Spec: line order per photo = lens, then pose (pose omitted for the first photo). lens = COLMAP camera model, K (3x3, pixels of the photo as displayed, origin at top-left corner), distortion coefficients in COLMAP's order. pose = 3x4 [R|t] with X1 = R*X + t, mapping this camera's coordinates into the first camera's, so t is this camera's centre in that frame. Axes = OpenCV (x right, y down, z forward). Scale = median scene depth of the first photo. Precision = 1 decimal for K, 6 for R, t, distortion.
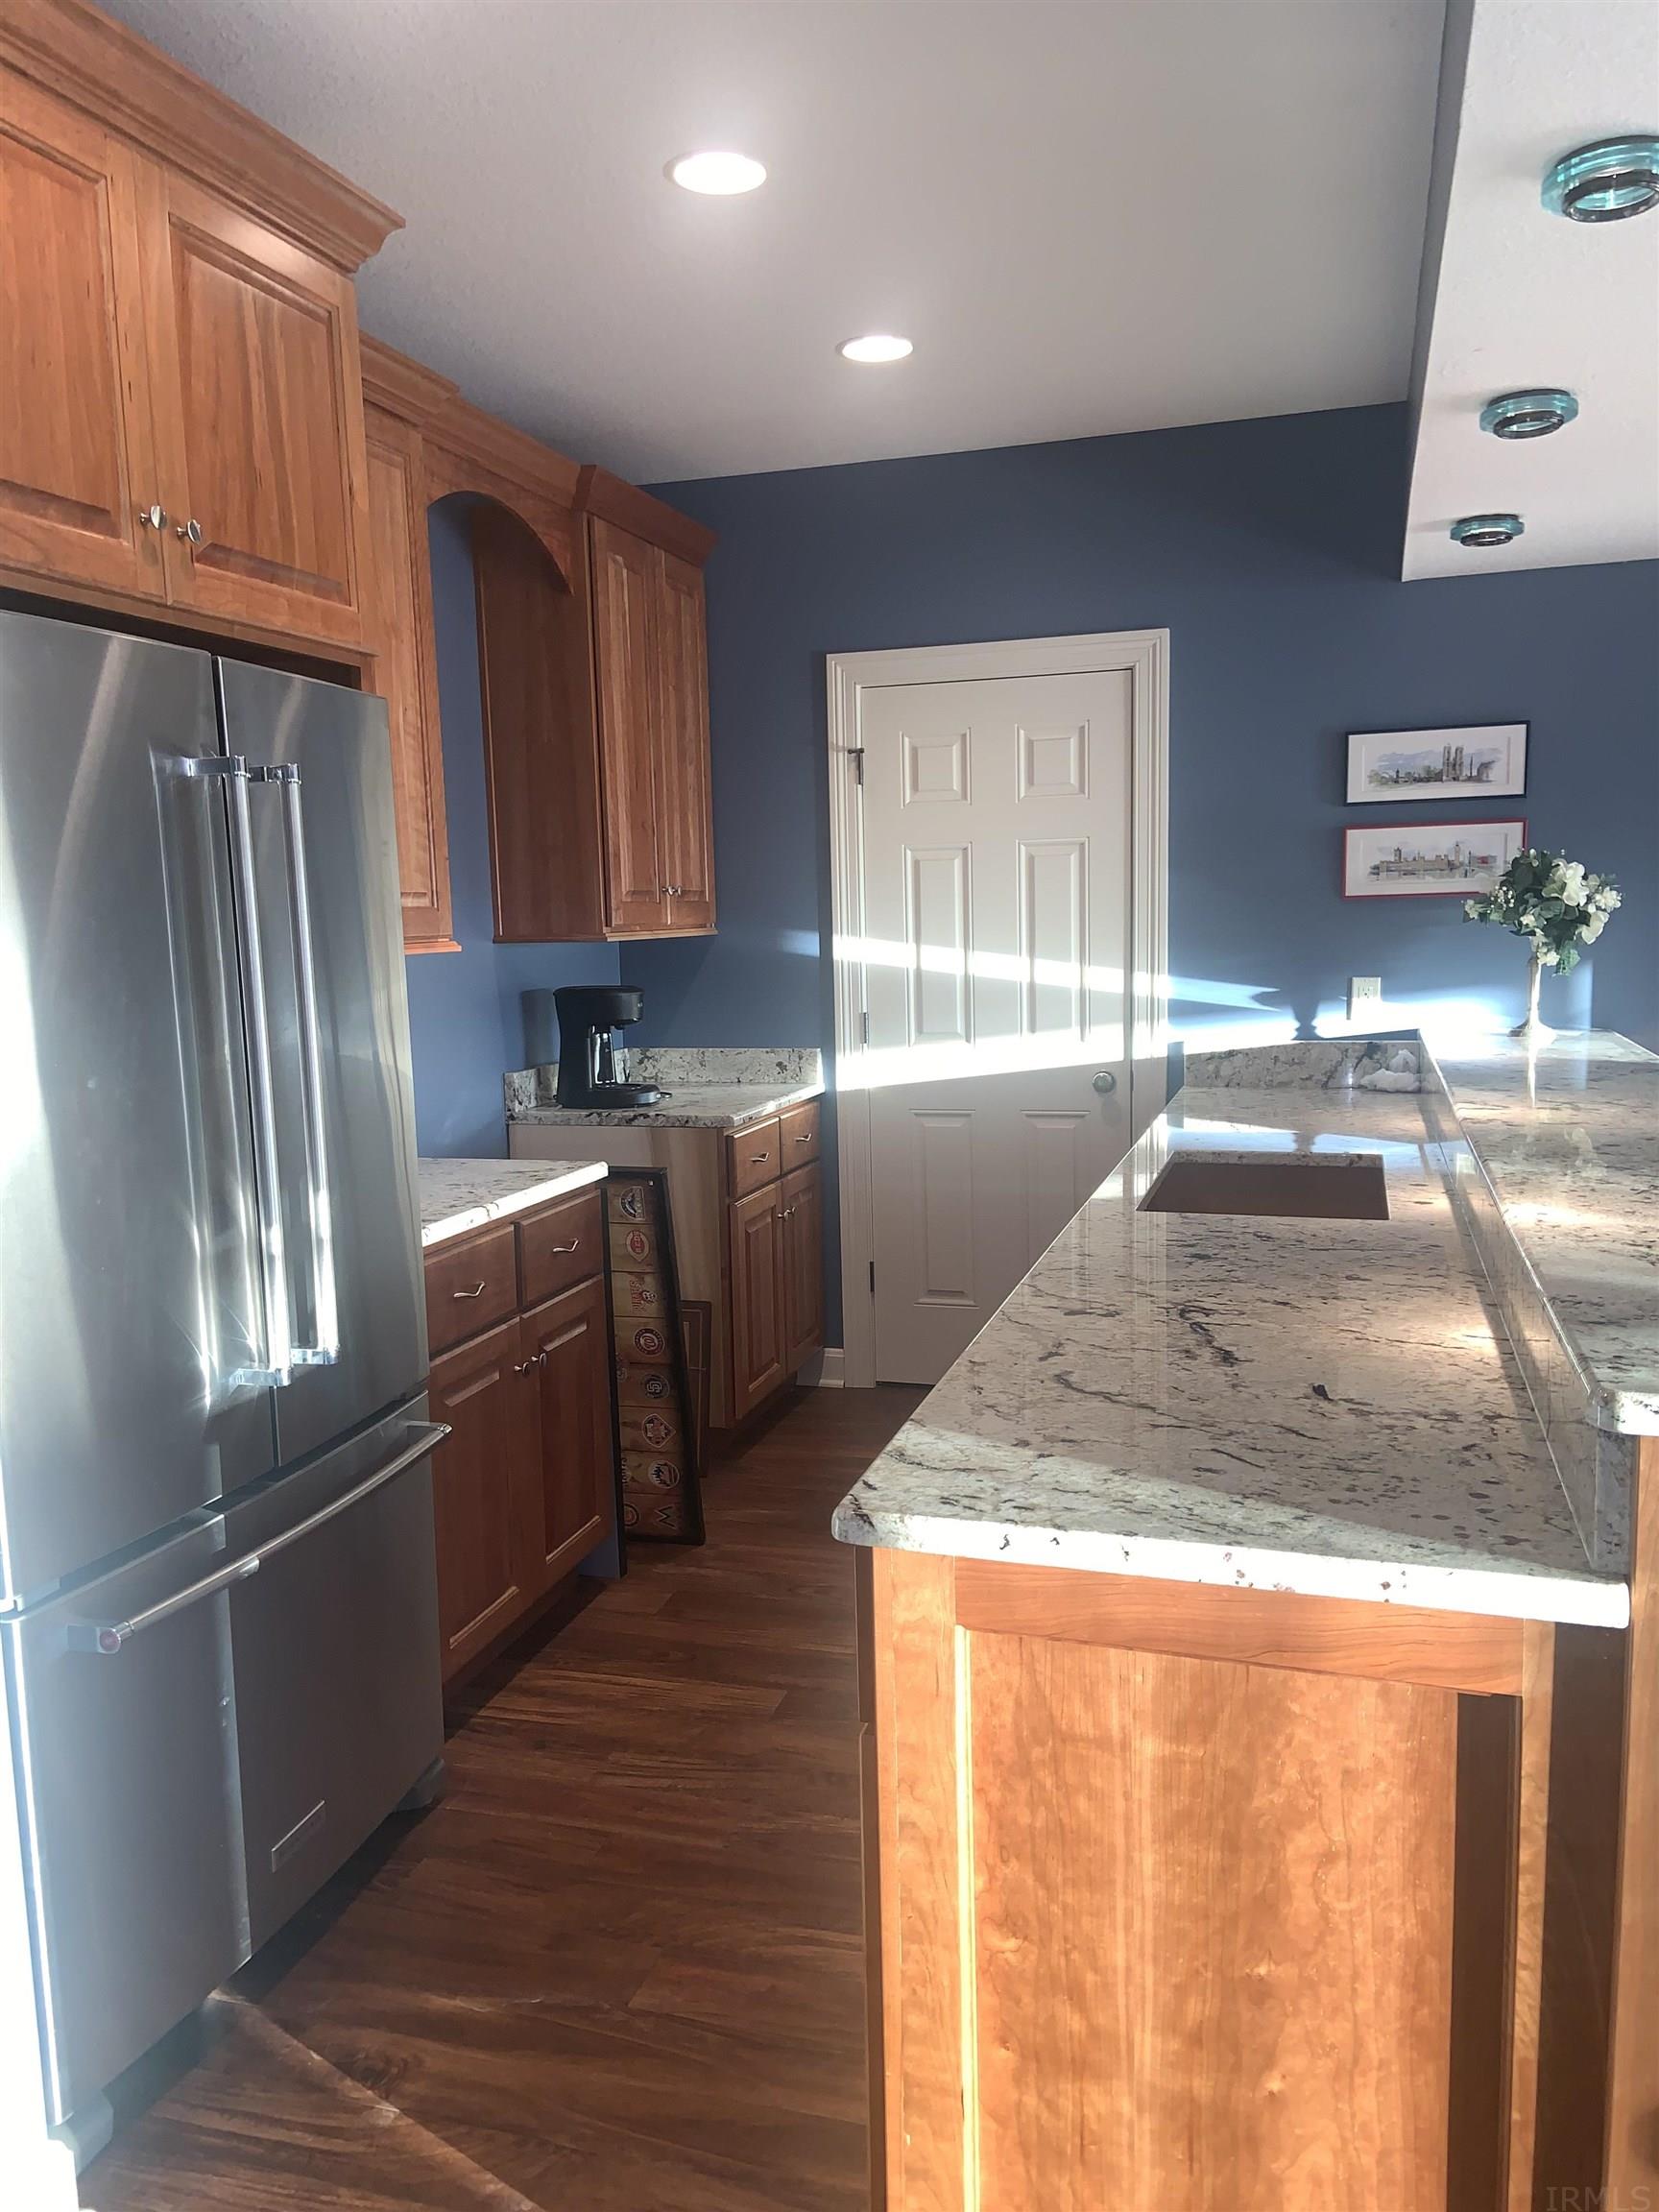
lens RADIAL K [[1668.2, 0, 832.9], [0, 1668.2, 1117.6], [0, 0, 1]] dist [0.097433, -0.103450]
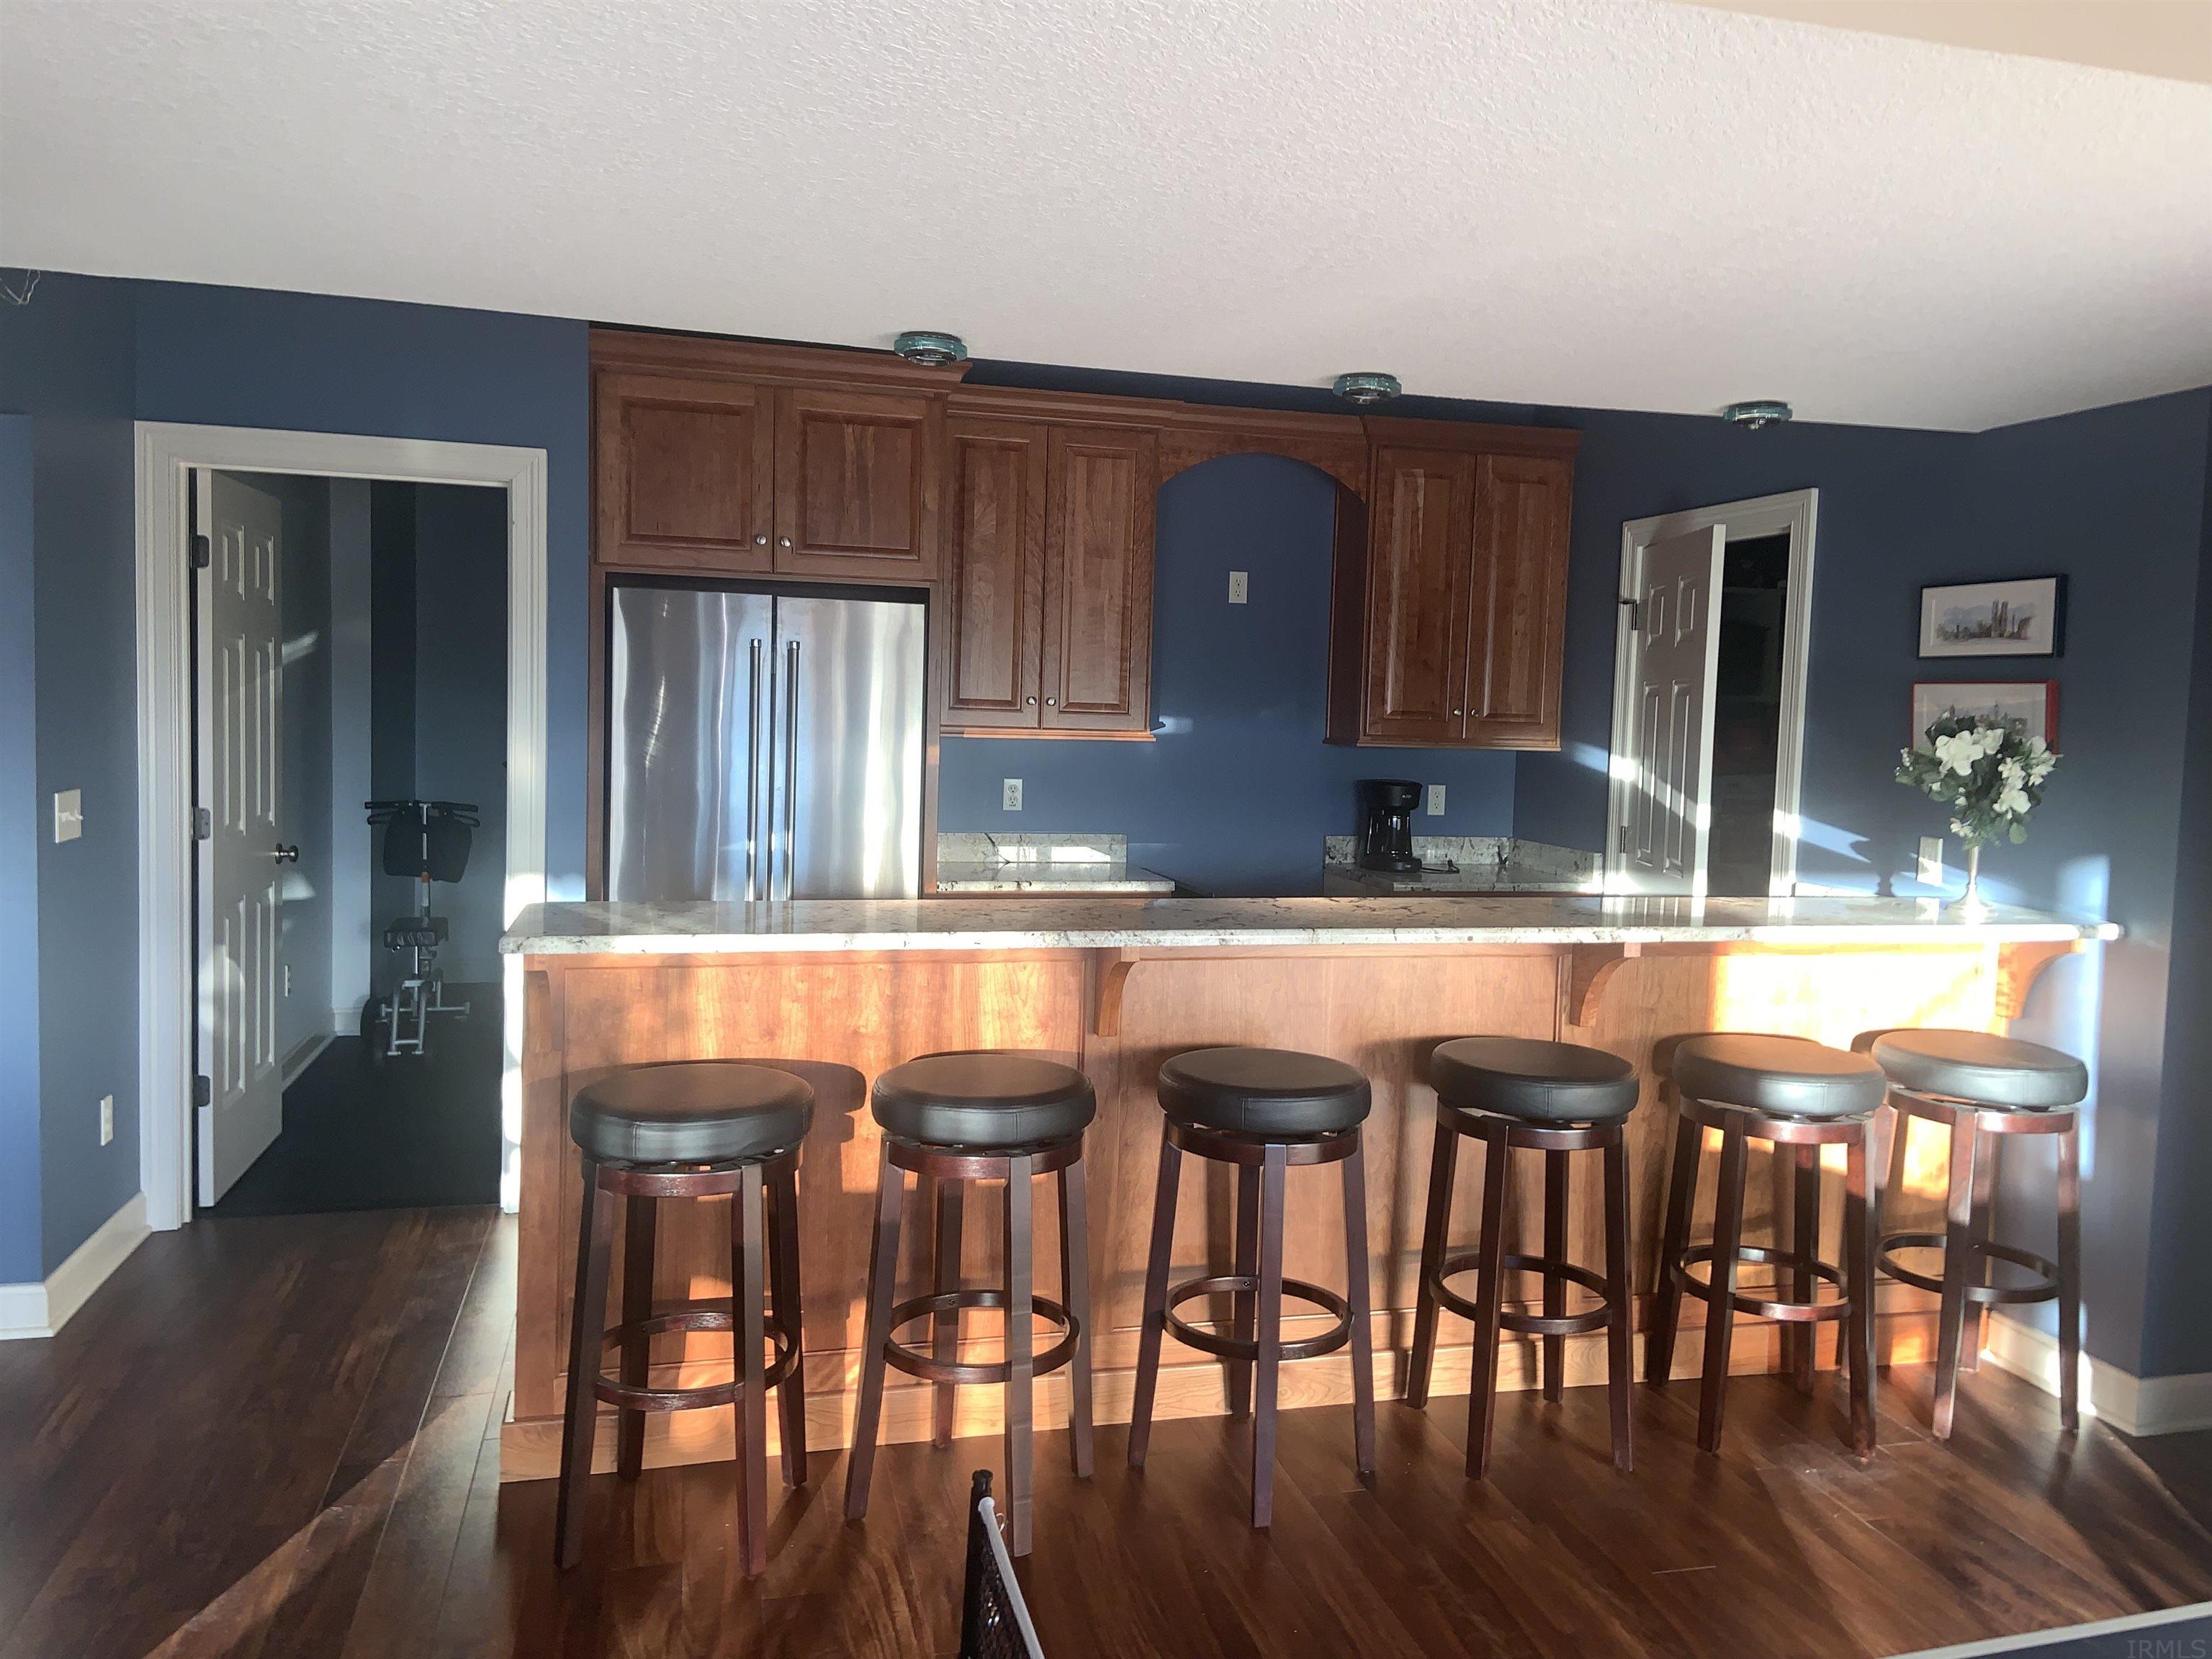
lens RADIAL K [[1668.2, 0, 1109.7], [0, 1668.2, 808.3], [0, 0, 1]] dist [0.097433, -0.103450]
pose [[0.516513, 0.096415, -0.850834, 0.967736], [-0.154074, 0.987888, 0.018413, -0.050228], [0.842304, 0.121581, 0.525112, 0.112028]]
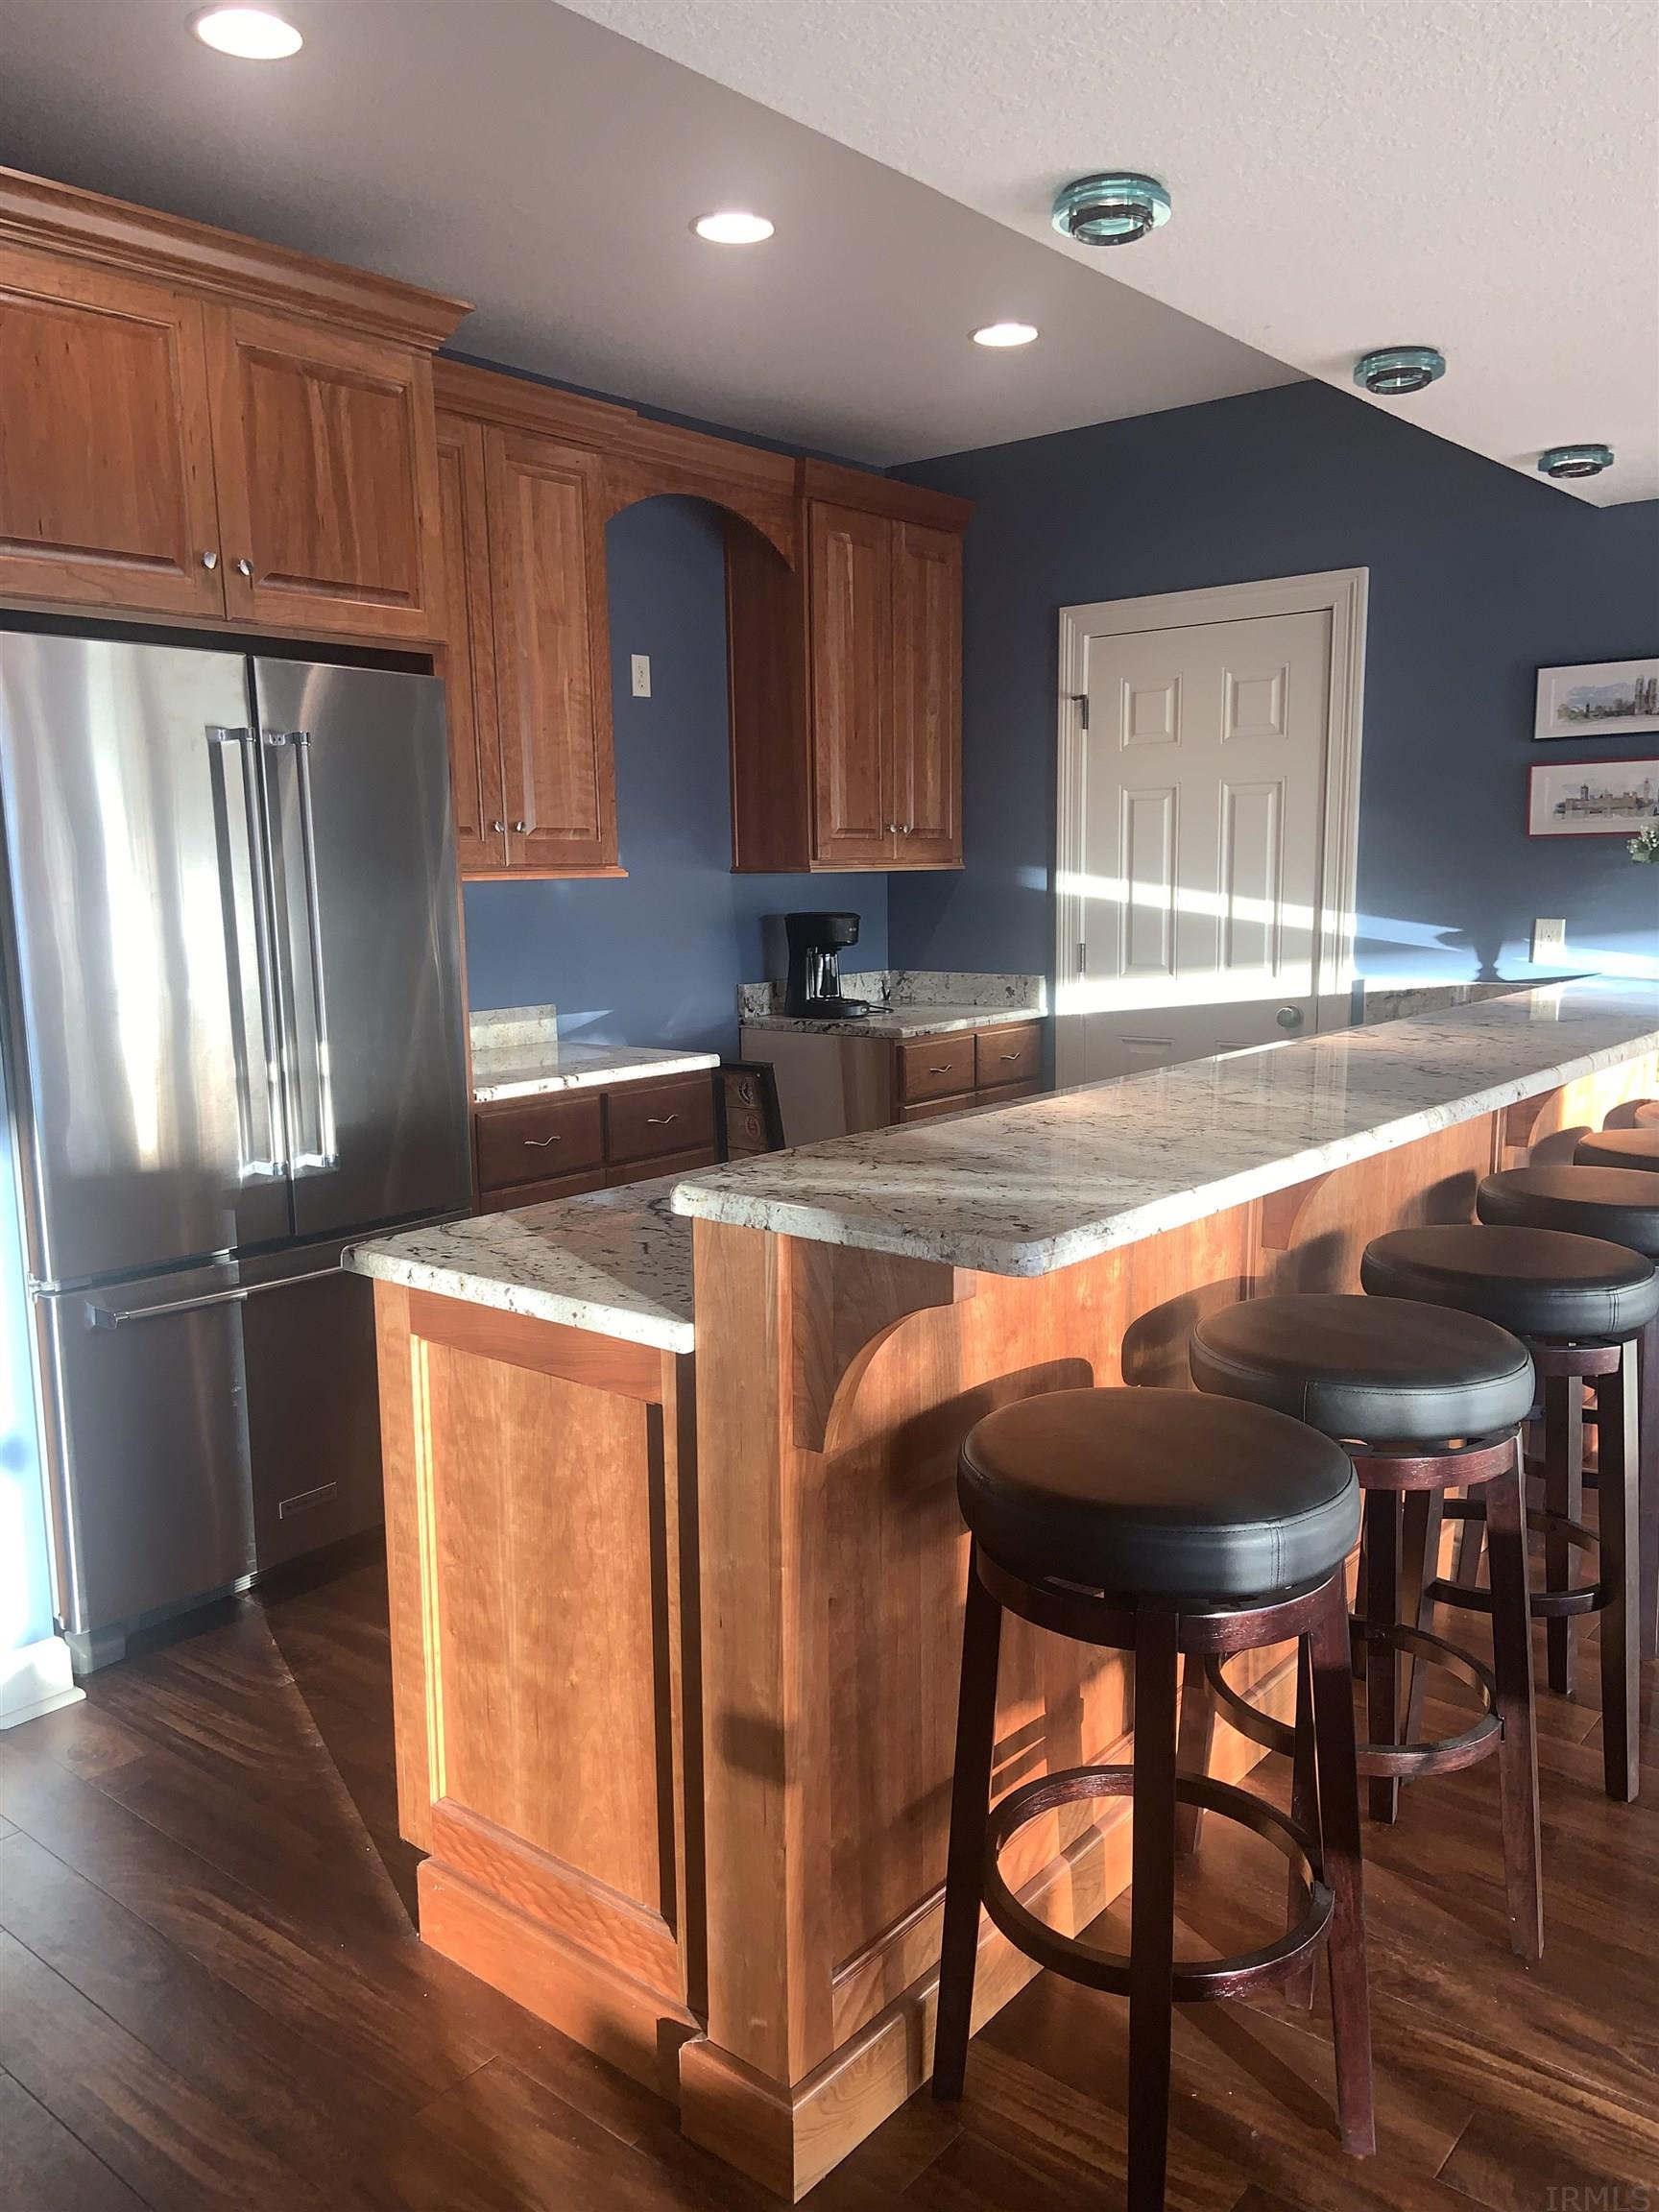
lens RADIAL K [[1668.2, 0, 837.2], [0, 1668.2, 1117.1], [0, 0, 1]] dist [0.097433, -0.103450]
pose [[0.925035, 0.068320, -0.373688, 0.335309], [-0.055892, 0.997467, 0.044006, 0.011738], [0.375748, -0.019821, 0.926510, -0.069565]]
